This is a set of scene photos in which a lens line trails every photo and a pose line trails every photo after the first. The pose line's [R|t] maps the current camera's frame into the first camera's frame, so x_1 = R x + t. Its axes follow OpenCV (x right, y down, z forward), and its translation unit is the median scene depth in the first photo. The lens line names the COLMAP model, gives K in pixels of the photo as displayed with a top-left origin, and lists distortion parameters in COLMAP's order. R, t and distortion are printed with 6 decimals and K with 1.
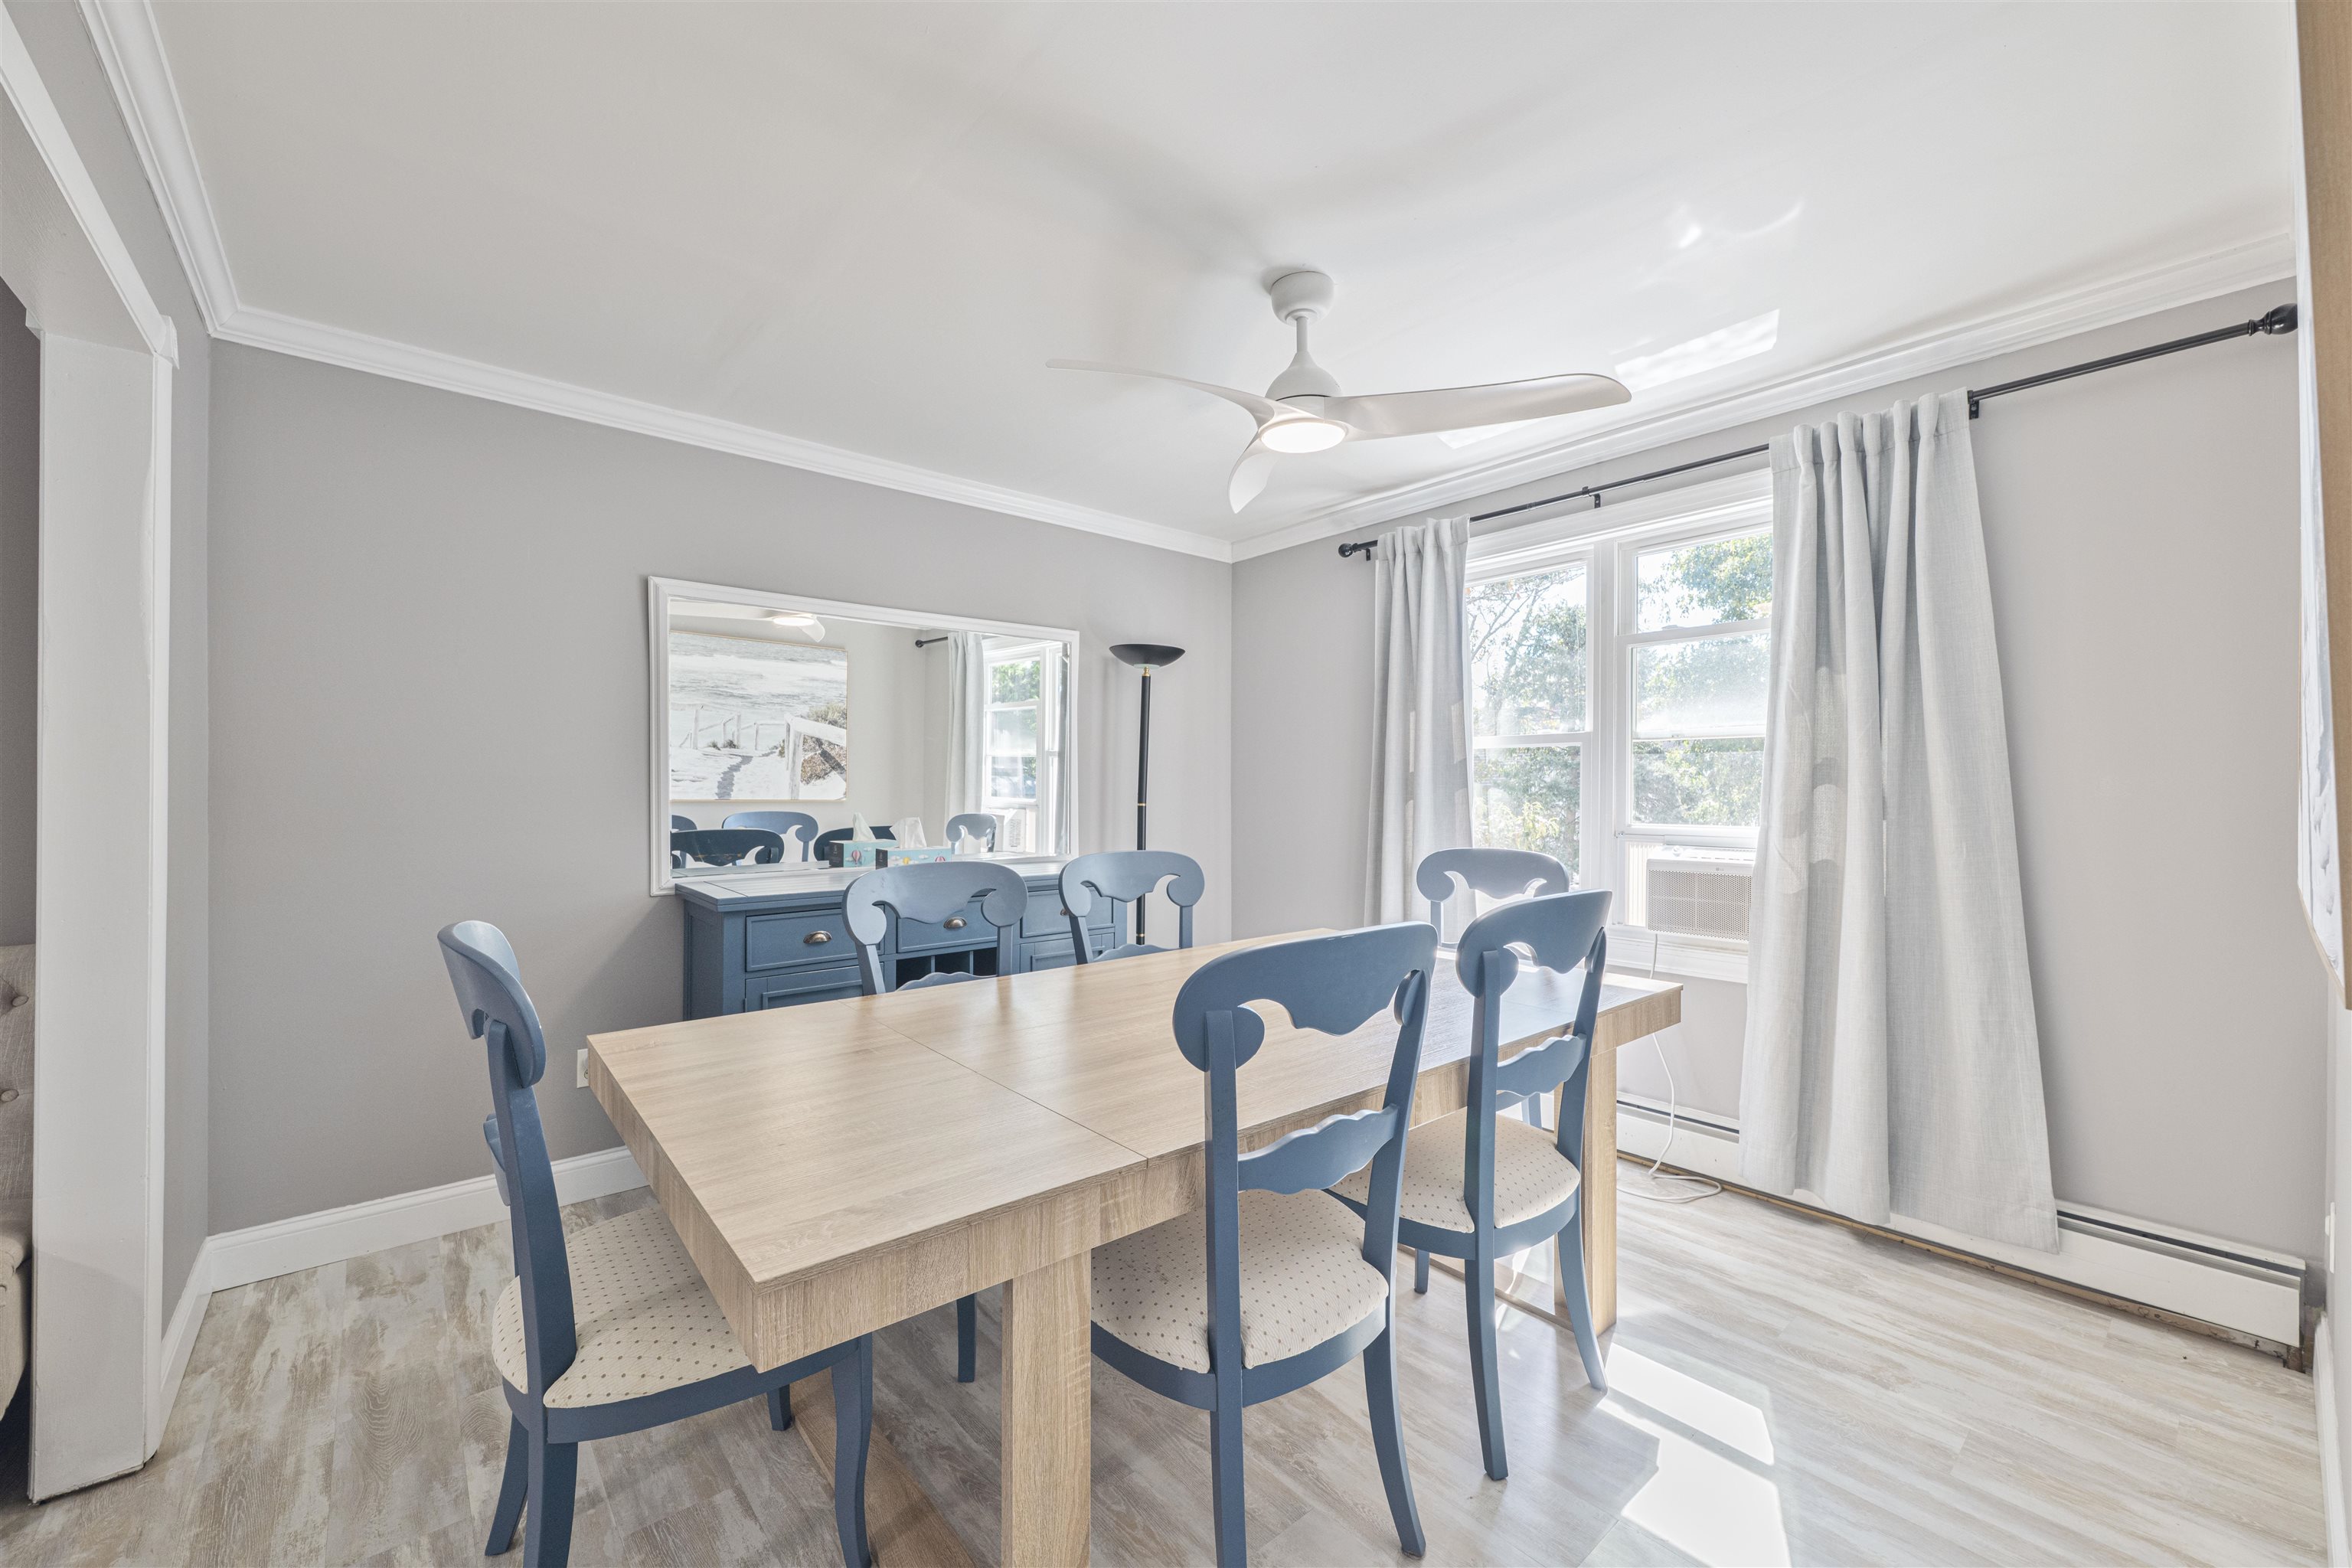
lens RADIAL K [[931.2, 0, 1170.5], [0, 931.2, 788.3], [0, 0, 1]] dist [0.001343, -0.000058]
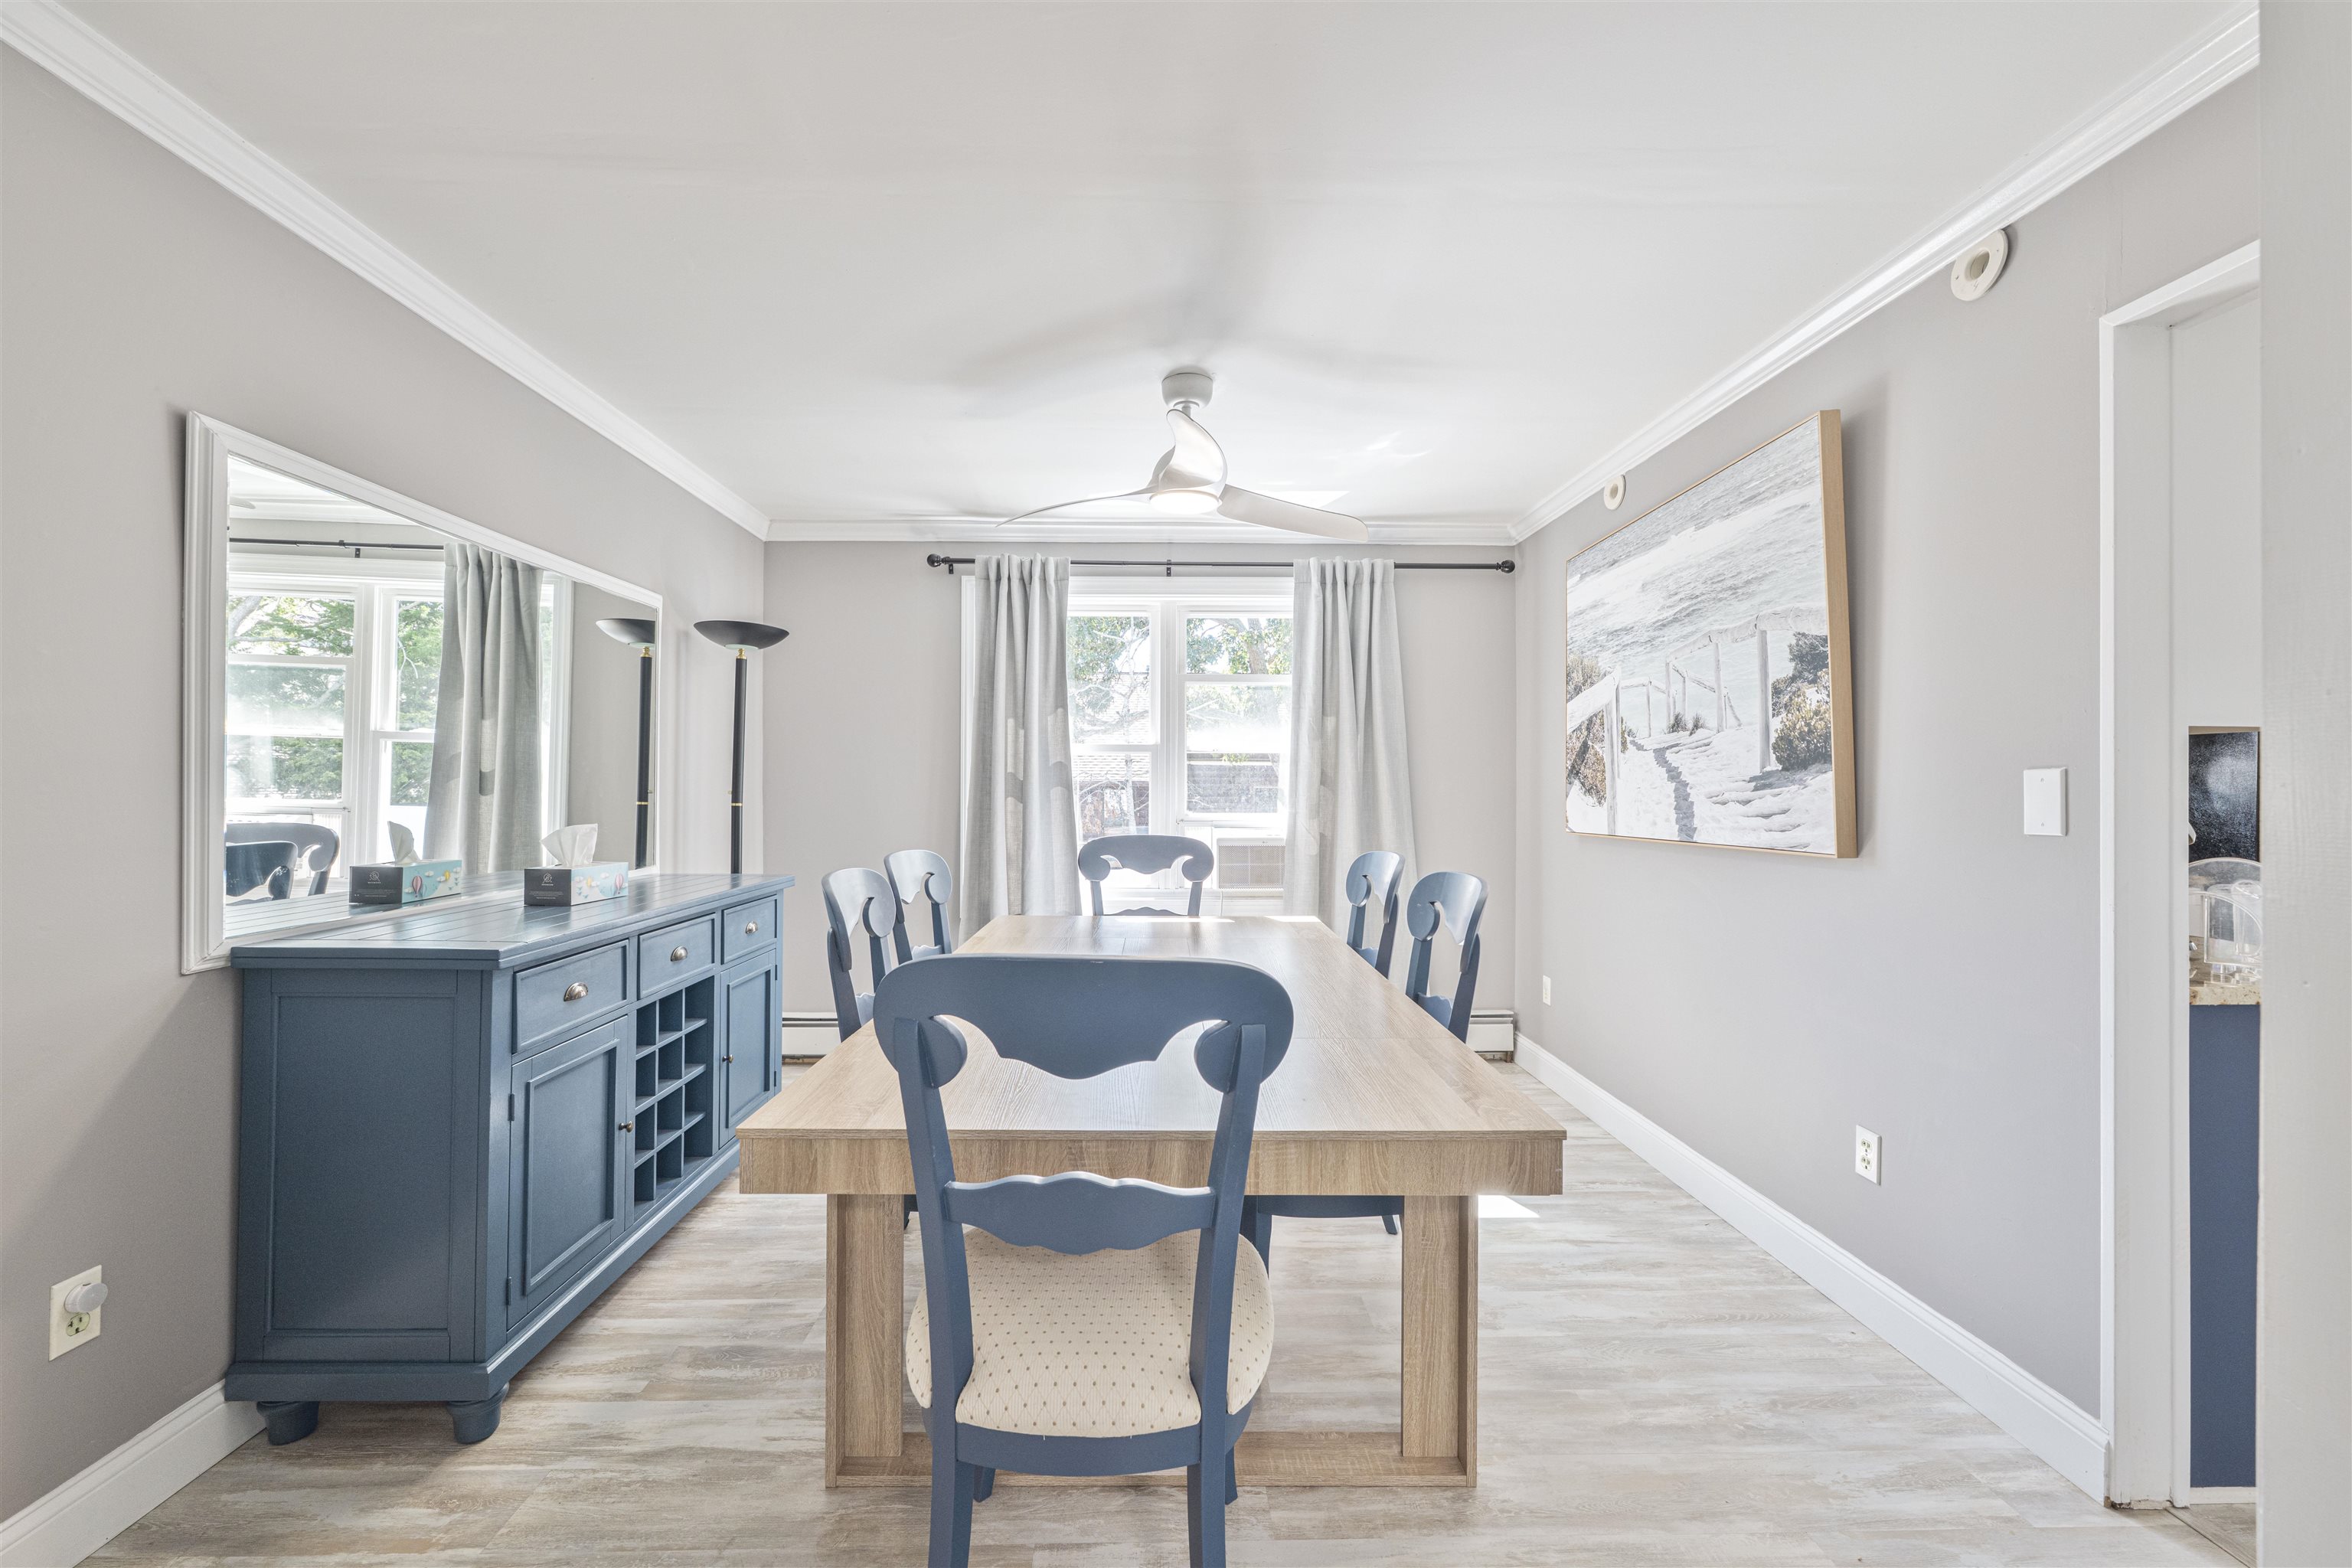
lens RADIAL K [[931.2, 0, 1166.1], [0, 931.2, 782.8], [0, 0, 1]] dist [0.001343, -0.000058]
pose [[0.632634, 0.004807, 0.774436, -0.620249], [-0.002898, 0.999988, -0.003840, -0.000965], [-0.774446, 0.000185, 0.632640, 0.176685]]
